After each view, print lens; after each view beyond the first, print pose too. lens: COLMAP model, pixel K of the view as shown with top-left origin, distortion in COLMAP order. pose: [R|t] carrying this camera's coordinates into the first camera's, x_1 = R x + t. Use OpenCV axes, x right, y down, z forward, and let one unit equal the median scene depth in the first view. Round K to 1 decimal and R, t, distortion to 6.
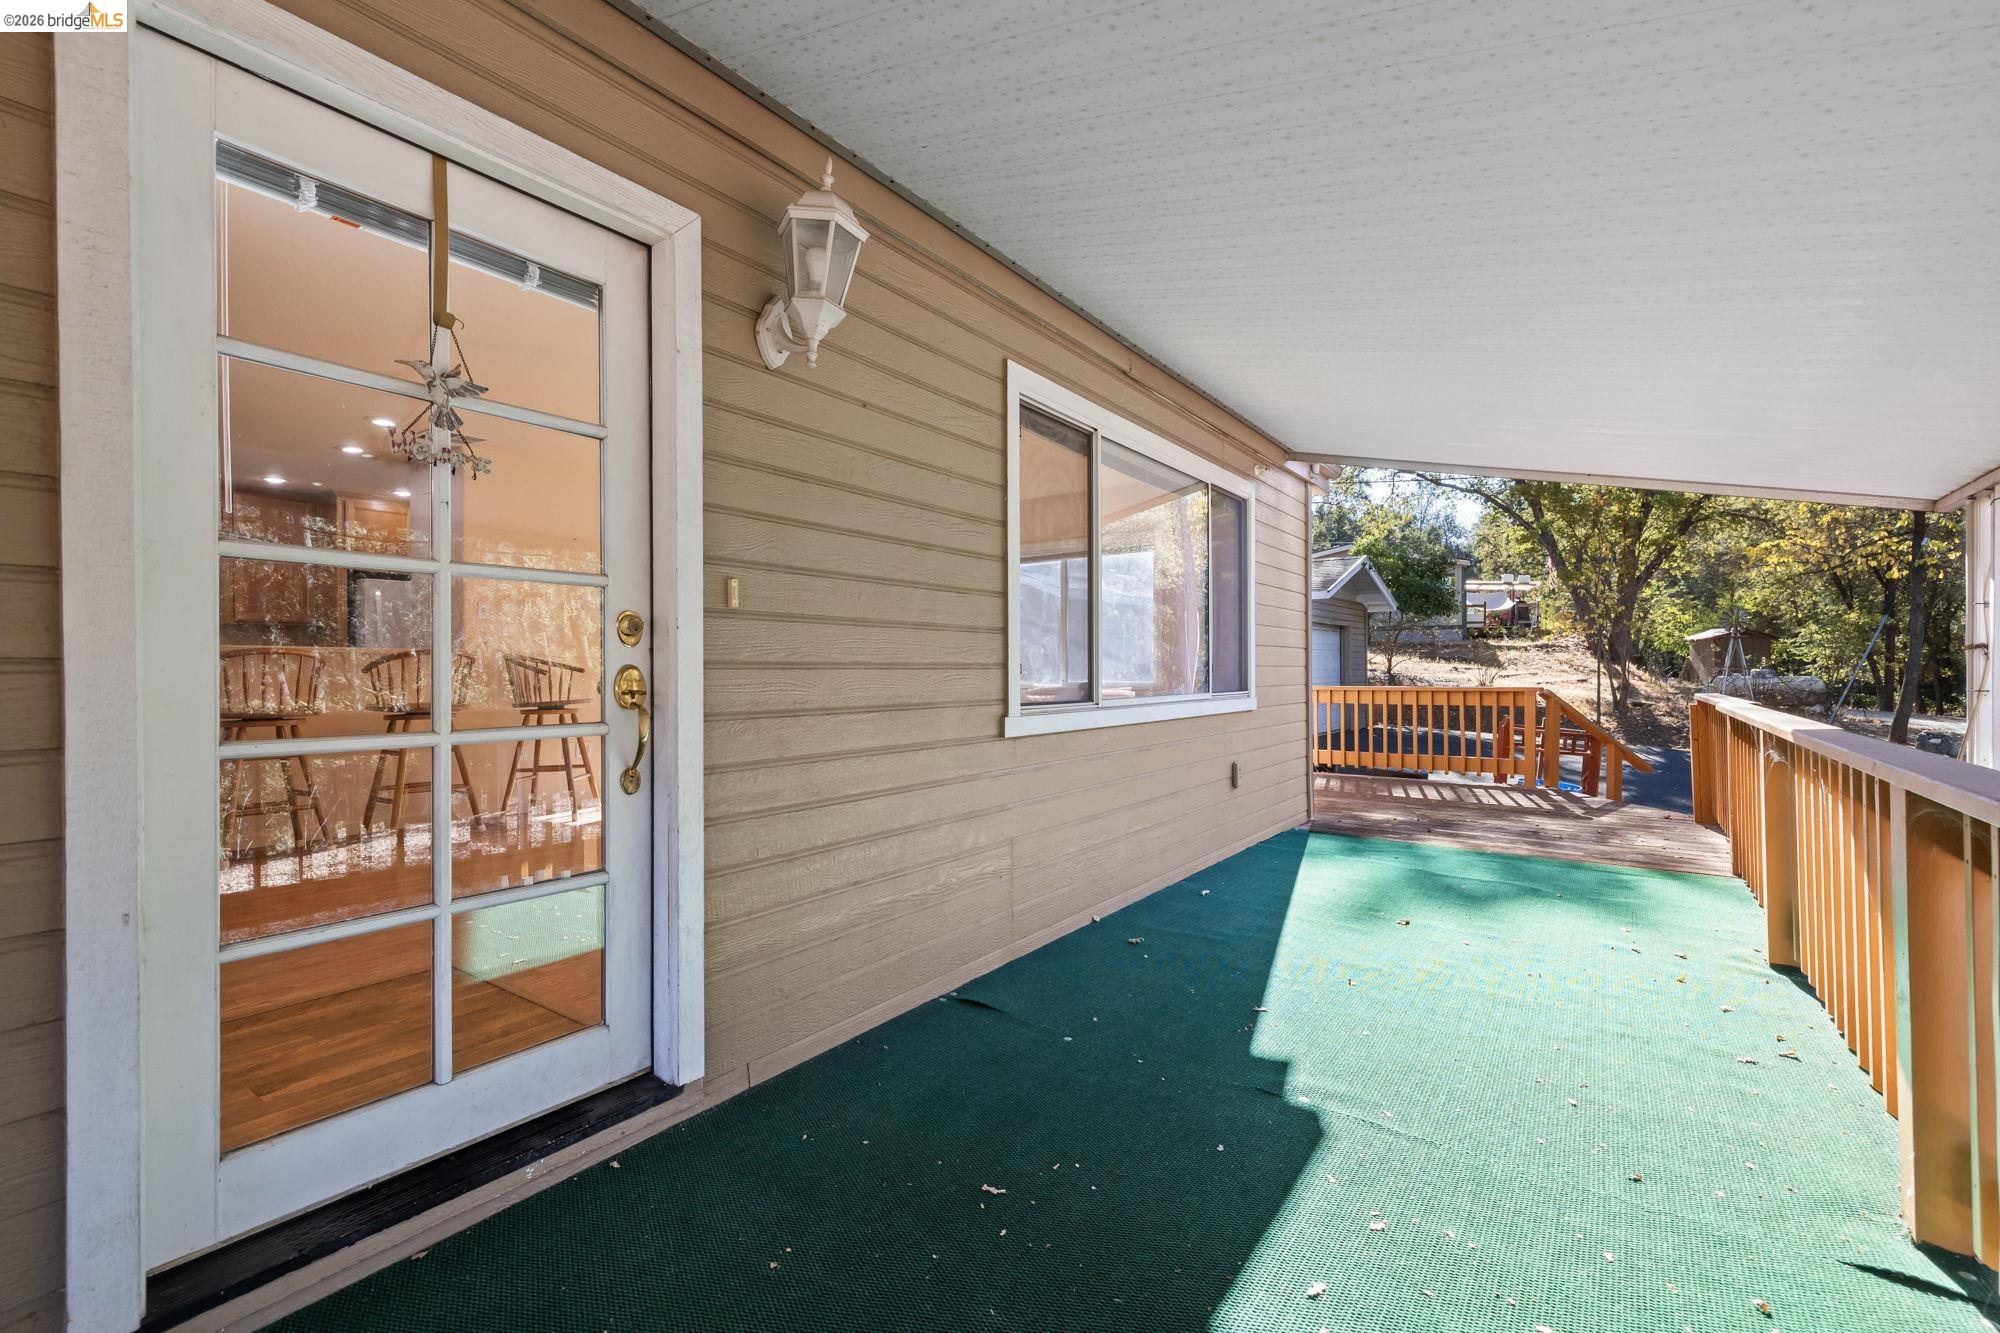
lens RADIAL K [[879.4, 0, 1004.0], [0, 879.4, 663.3], [0, 0, 1]] dist [0.001436, -0.000384]
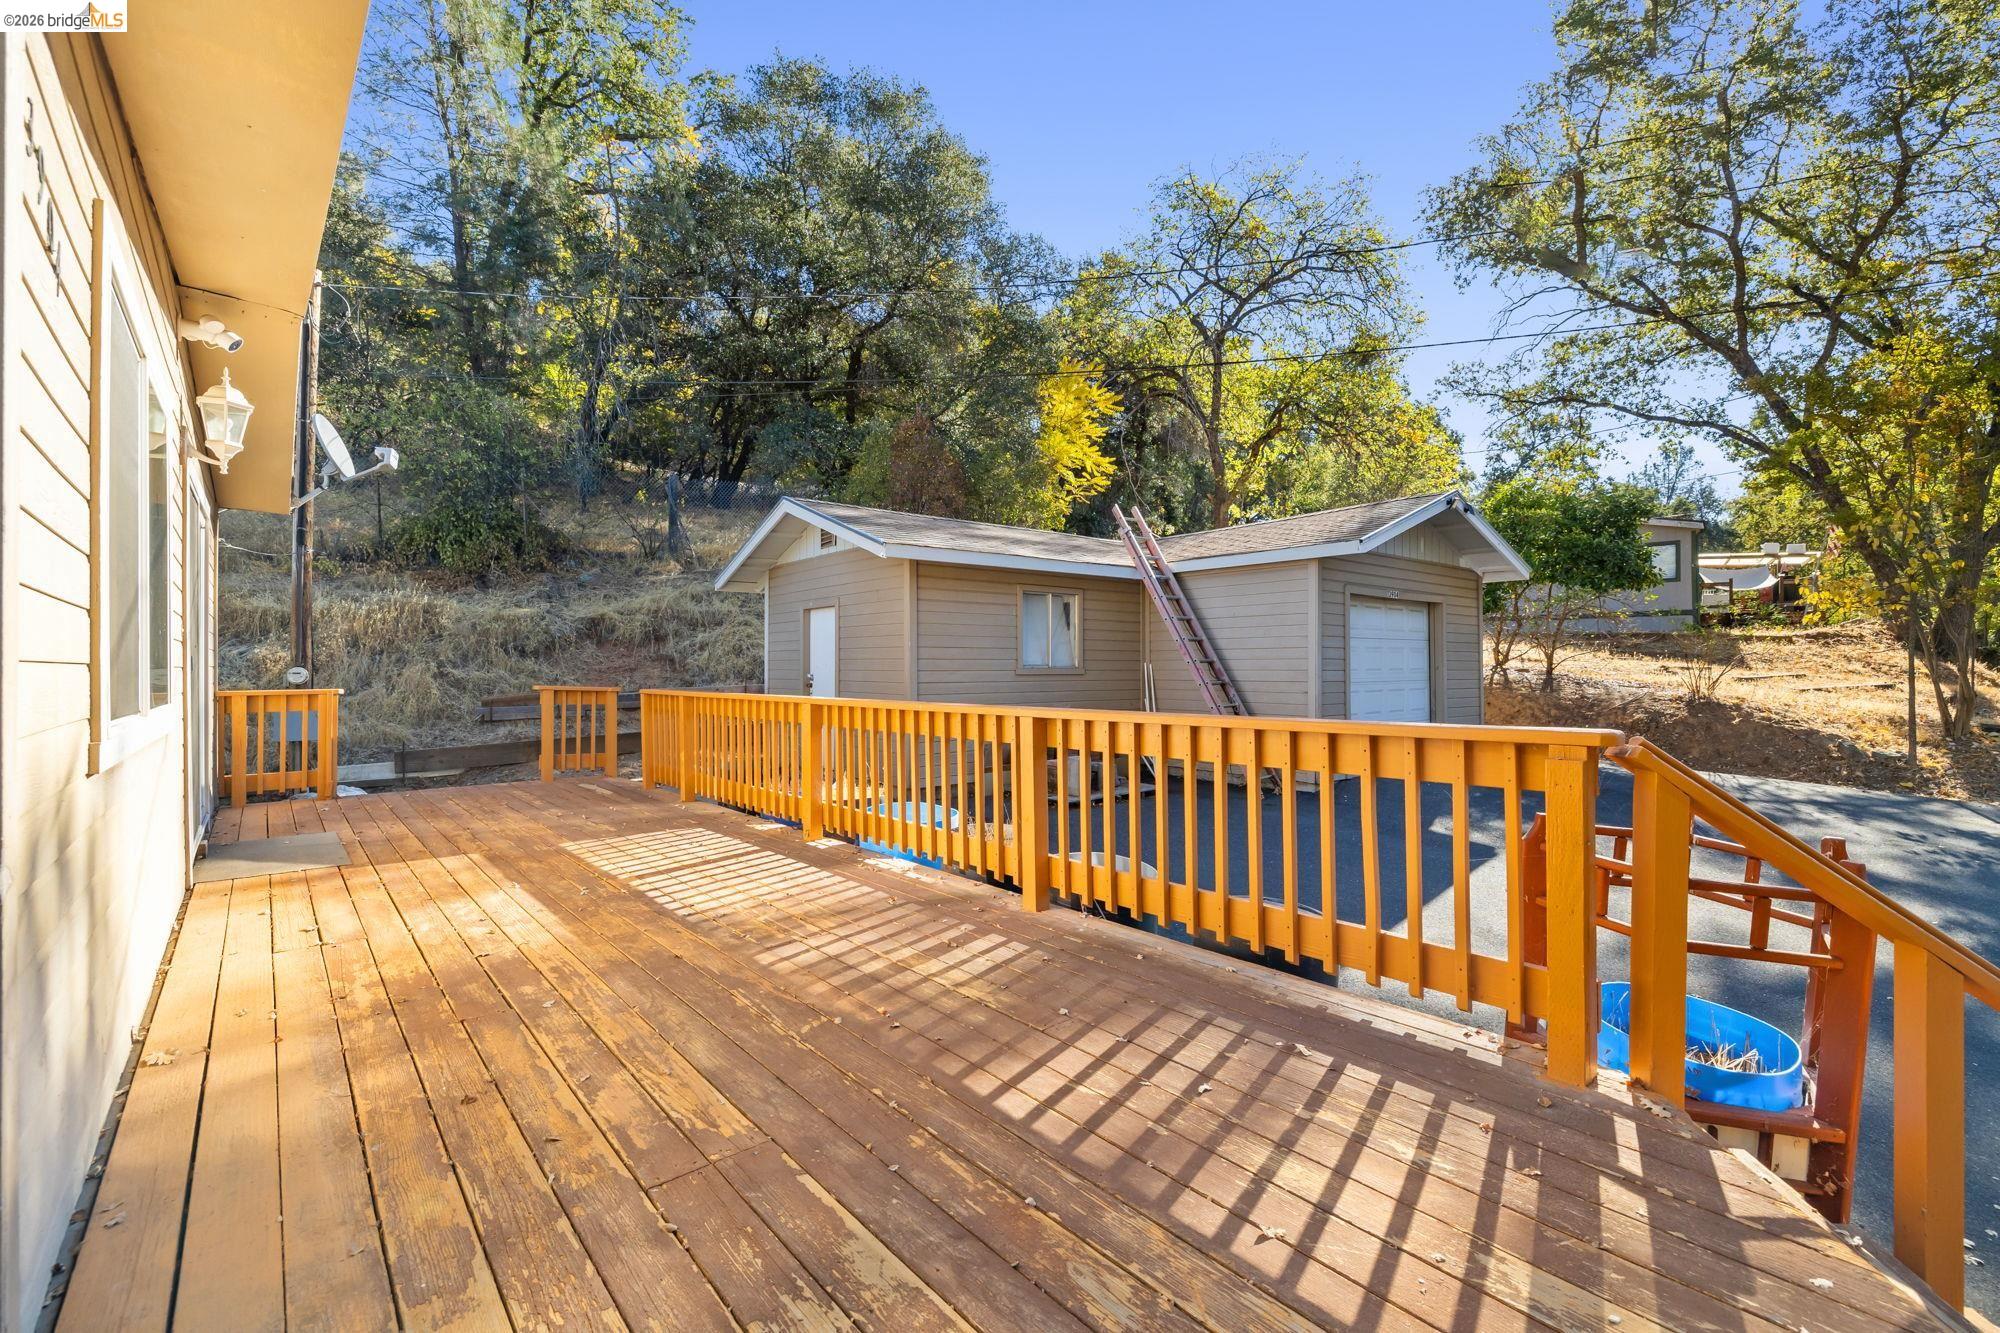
lens RADIAL K [[843.0, 0, 1012.1], [0, 843.0, 660.2], [0, 0, 1]] dist [-0.000591, 0.000058]
pose [[0.973132, -0.004739, -0.230200, 0.164957], [0.003017, 0.999965, -0.007829, 0.003225], [0.230229, 0.006924, 0.973112, 0.233994]]
